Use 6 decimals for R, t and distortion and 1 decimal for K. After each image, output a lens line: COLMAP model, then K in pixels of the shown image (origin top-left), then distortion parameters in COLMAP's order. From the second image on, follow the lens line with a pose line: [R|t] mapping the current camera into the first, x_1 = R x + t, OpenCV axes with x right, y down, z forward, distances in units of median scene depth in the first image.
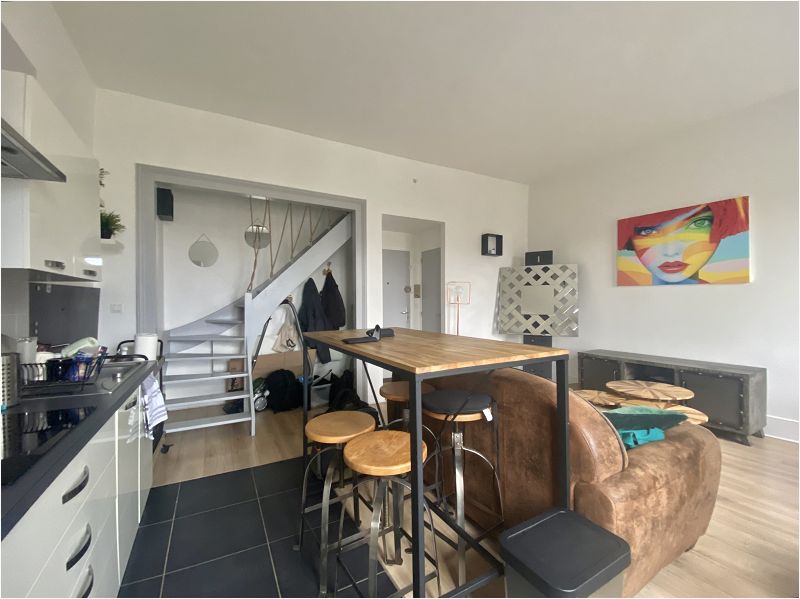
lens RADIAL K [[331.3, 0, 400.0], [0, 331.3, 299.5], [0, 0, 1]] dist [0.001304, 0.000088]
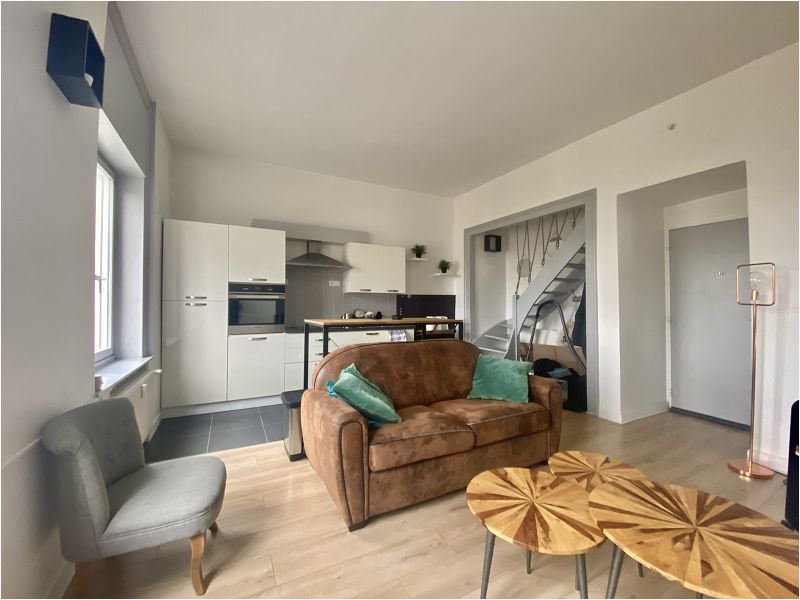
lens RADIAL K [[319.1, 0, 398.4], [0, 319.1, 303.2], [0, 0, 1]] dist [0.021782, -0.000063]
pose [[-0.046489, 0.005774, -0.998902, 0.925028], [-0.004187, 0.999973, 0.005975, 0.005202], [0.998910, 0.004461, -0.046464, 0.609583]]
